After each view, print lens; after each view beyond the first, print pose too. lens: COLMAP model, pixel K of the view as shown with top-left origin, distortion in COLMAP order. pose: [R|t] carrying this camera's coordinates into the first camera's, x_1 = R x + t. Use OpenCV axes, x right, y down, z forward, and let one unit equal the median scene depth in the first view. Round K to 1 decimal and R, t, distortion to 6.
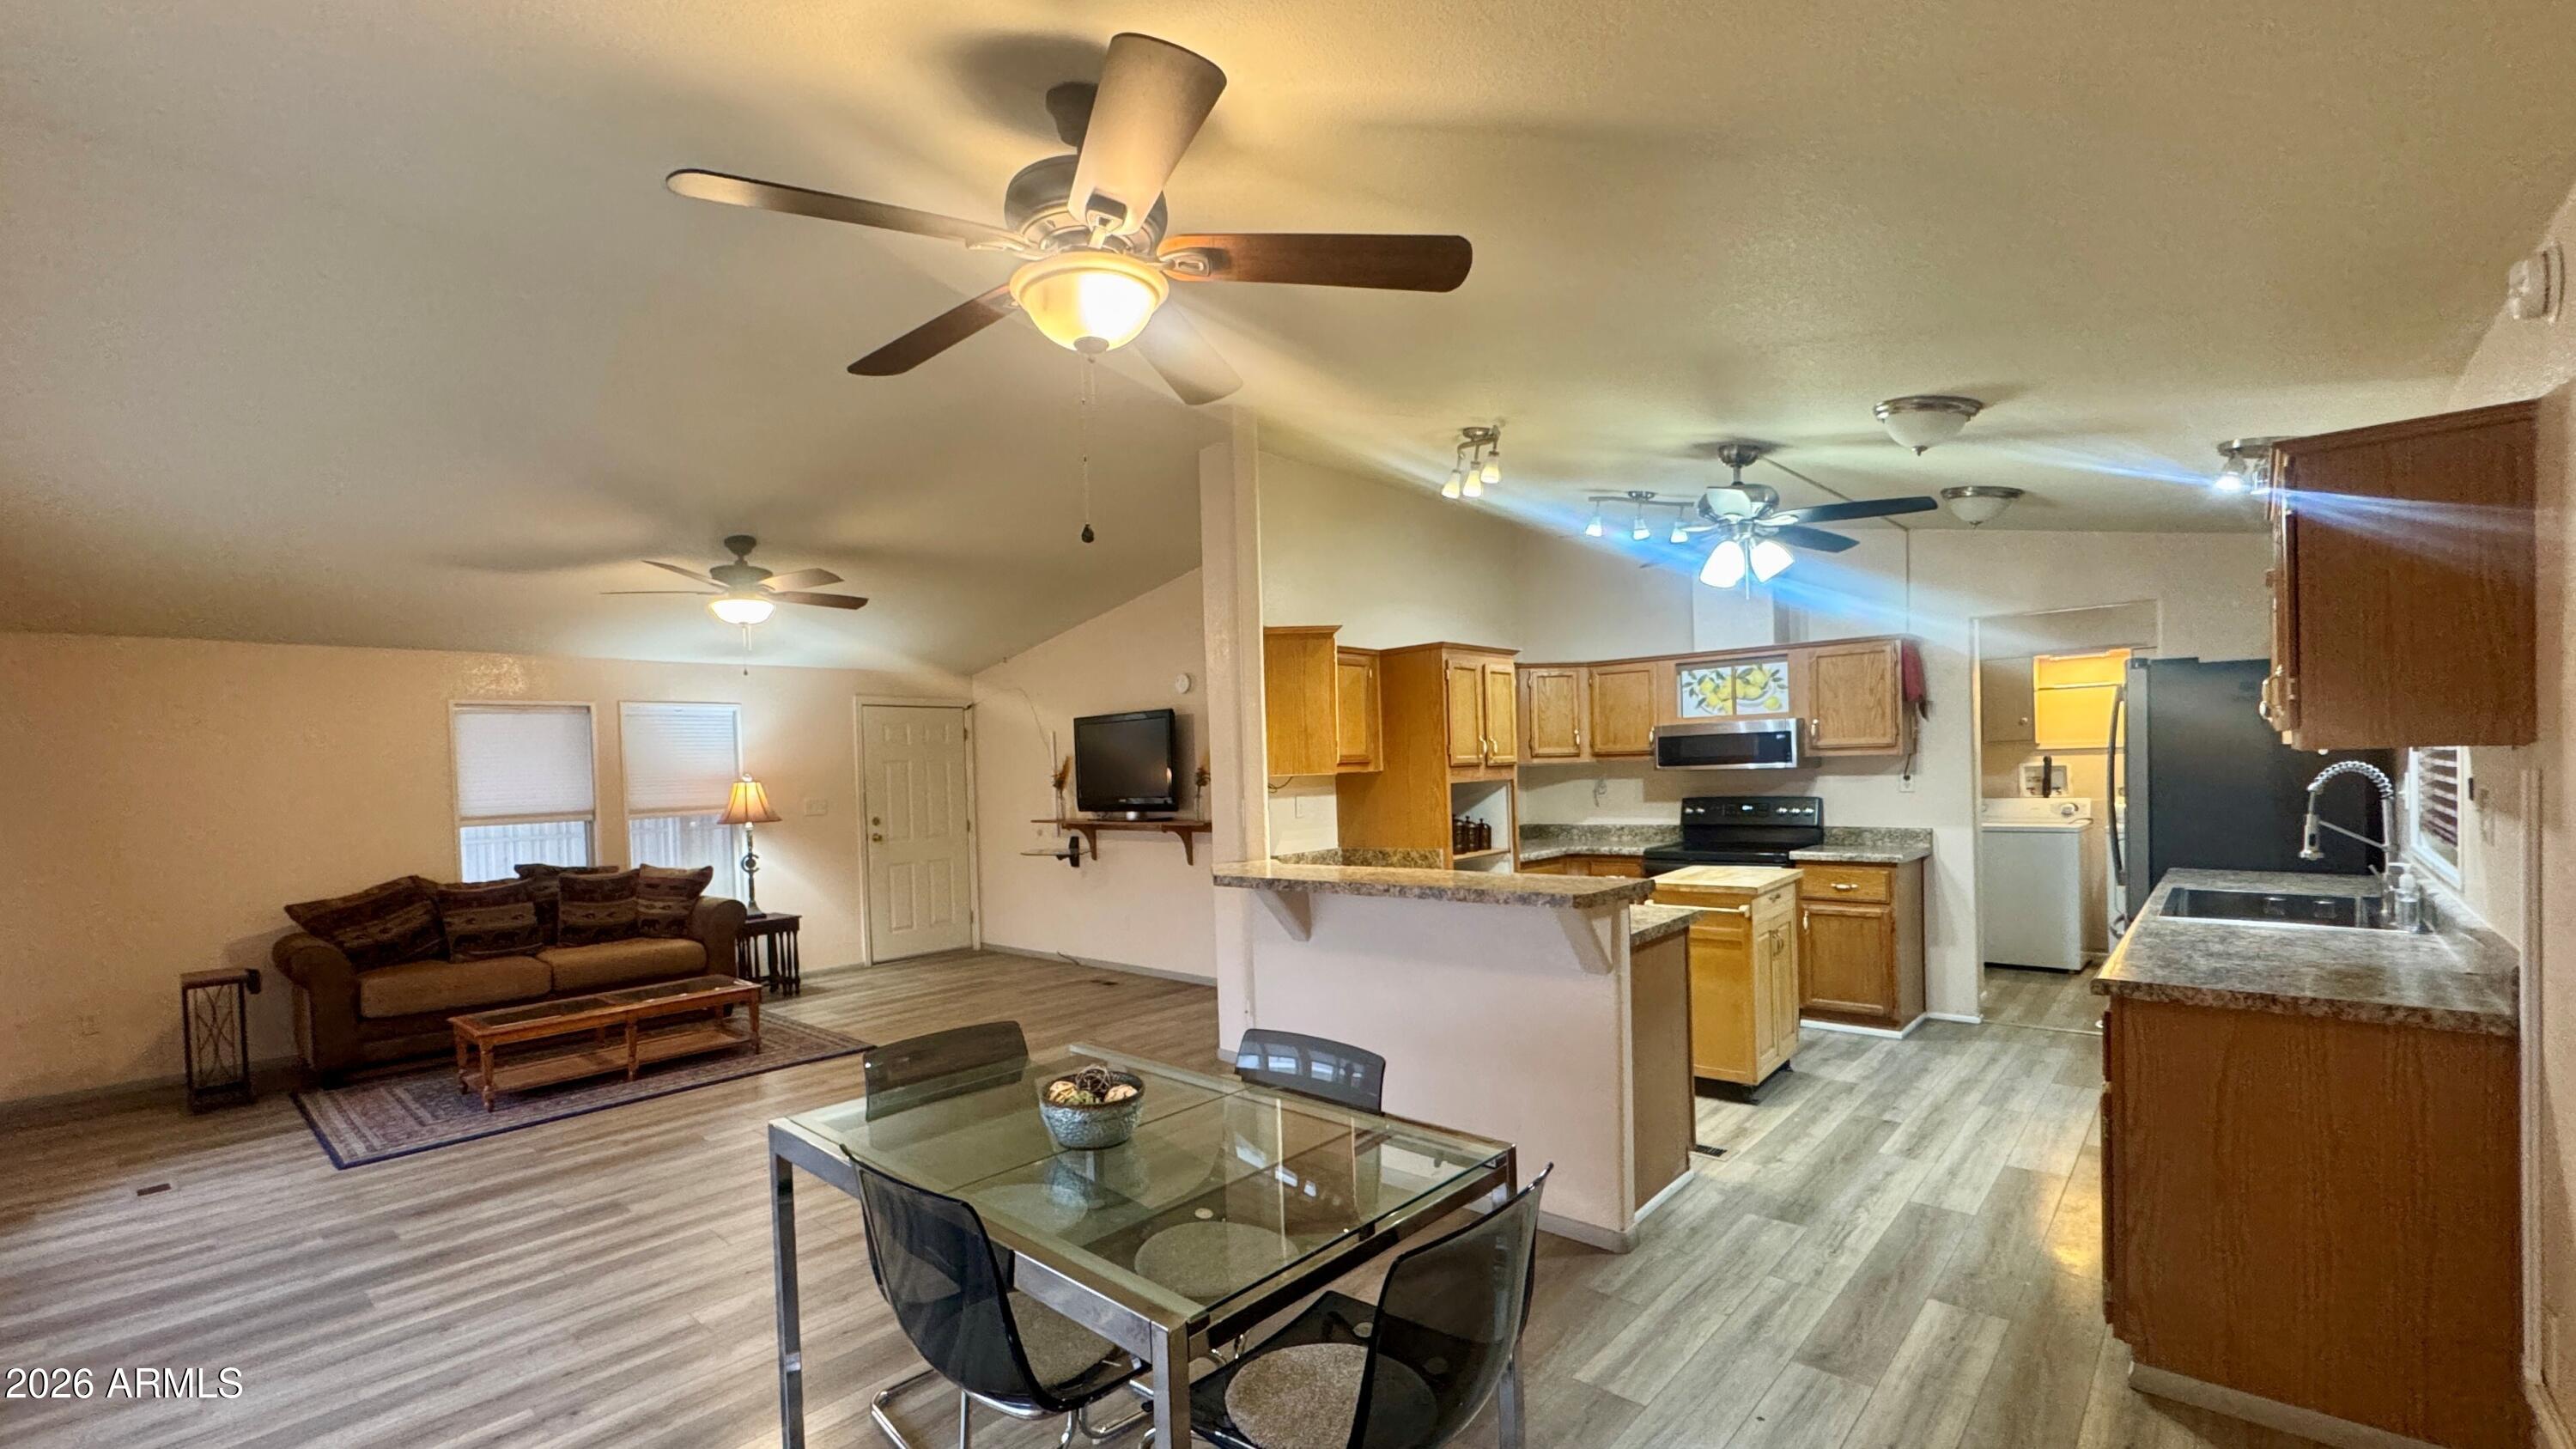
lens RADIAL K [[1092.7, 0, 1212.4], [0, 1092.7, 789.5], [0, 0, 1]] dist [-0.013158, 0.007743]
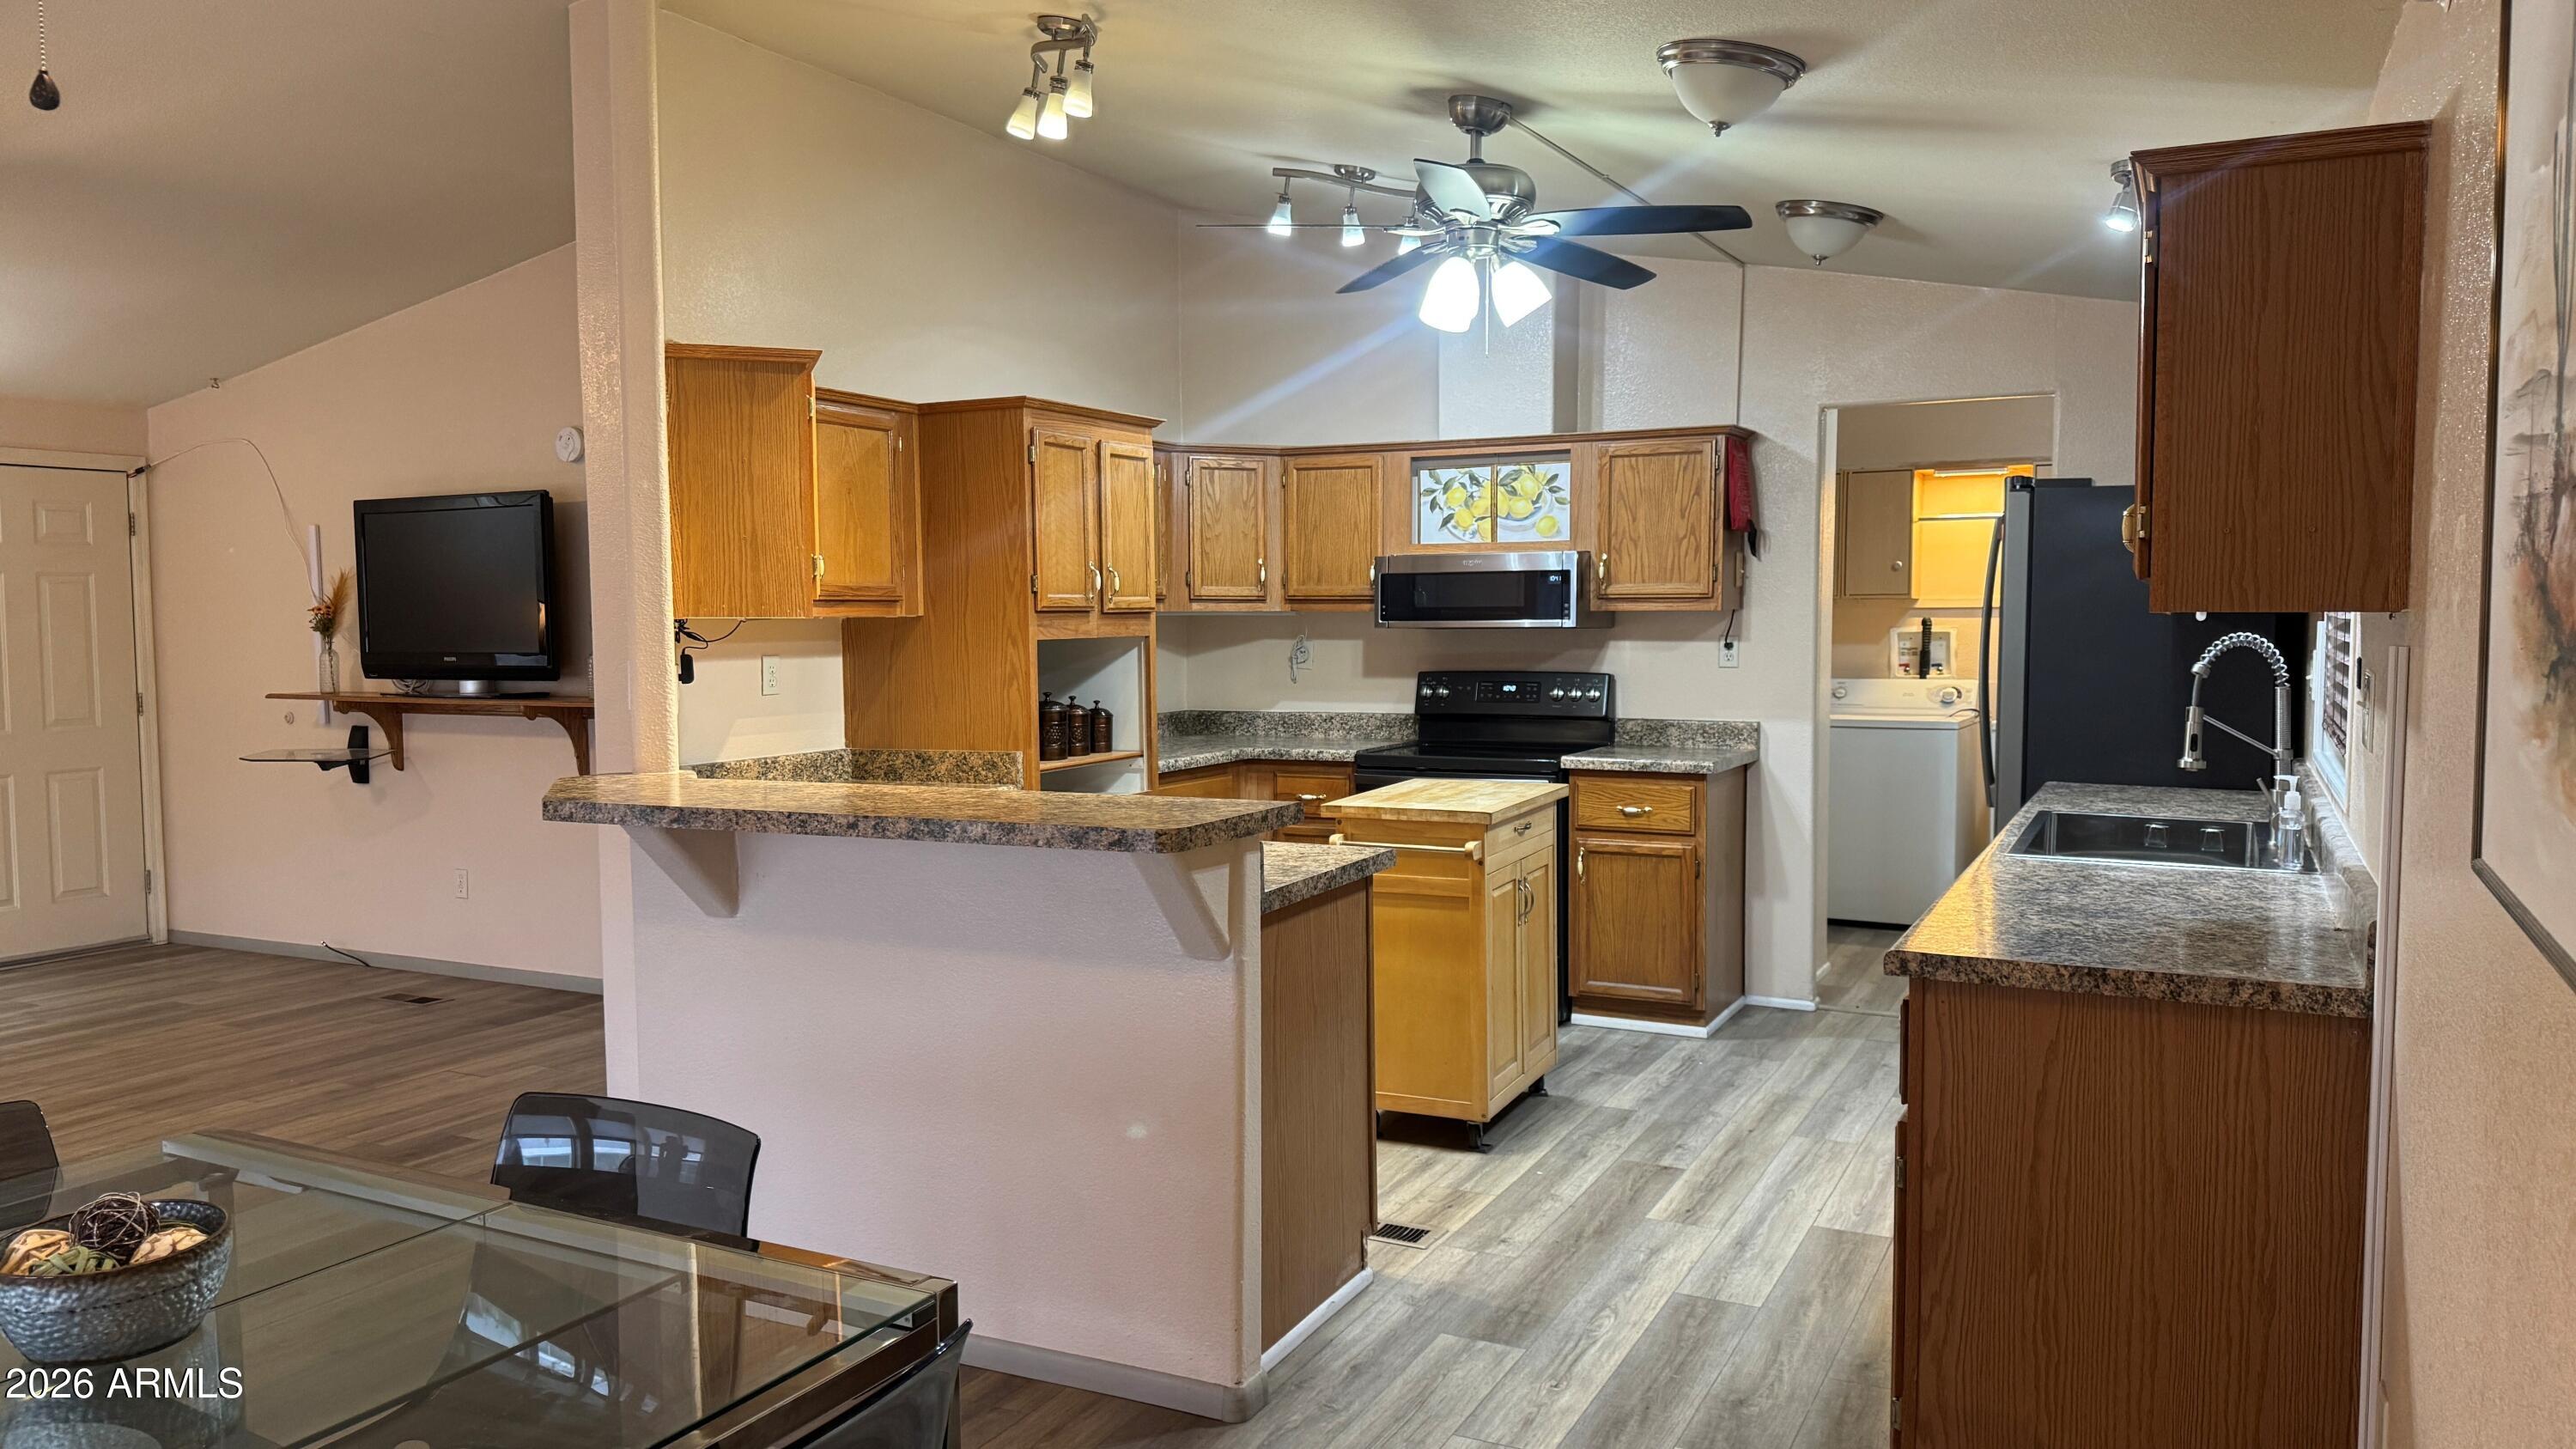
lens RADIAL K [[1800.9, 0, 1296.7], [0, 1800.9, 730.1], [0, 0, 1]] dist [0.145538, -0.220145]
pose [[0.953918, 0.005620, 0.300014, 0.055125], [-0.018751, 0.998987, 0.040905, 0.000273], [-0.299481, -0.044645, 0.953057, 0.021671]]
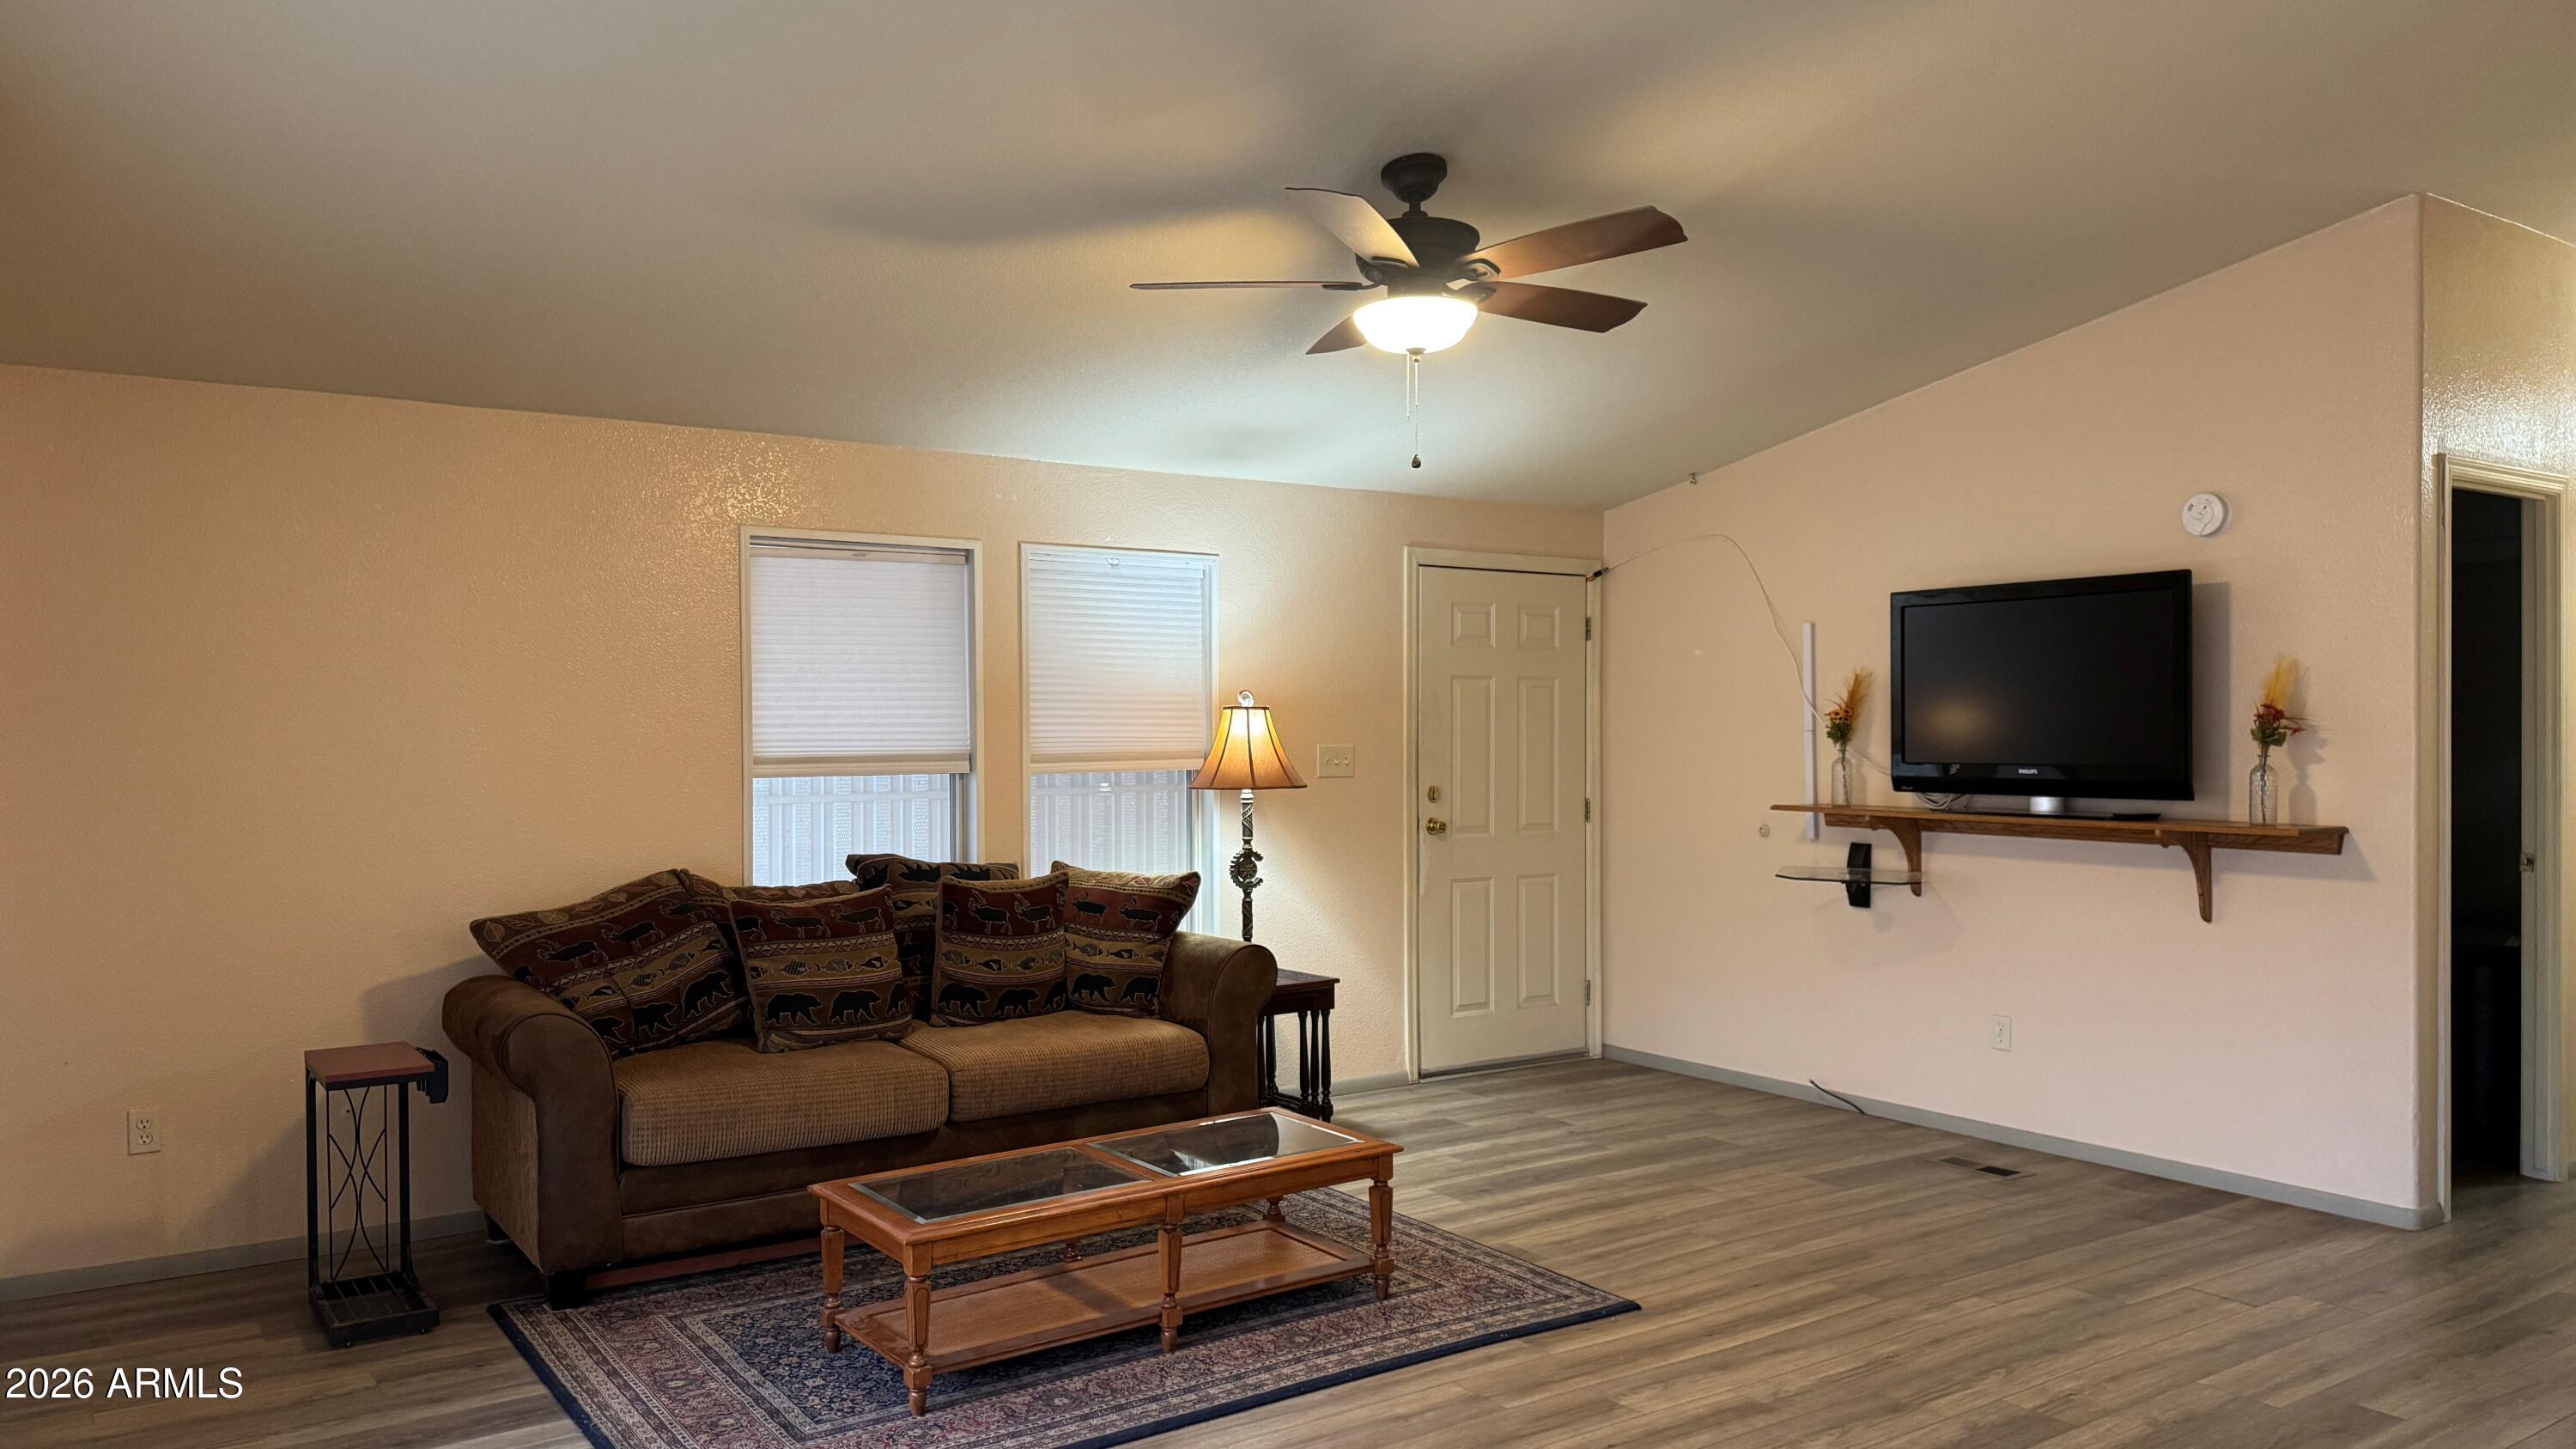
lens RADIAL K [[1853.7, 0, 1288.0], [0, 1853.7, 724.5], [0, 0, 1]] dist [0.102082, -0.138334]
pose [[0.977898, 0.031273, -0.206730, -0.287161], [-0.033848, 0.999387, -0.008929, 0.009914], [0.206324, 0.015730, 0.978357, 0.208189]]
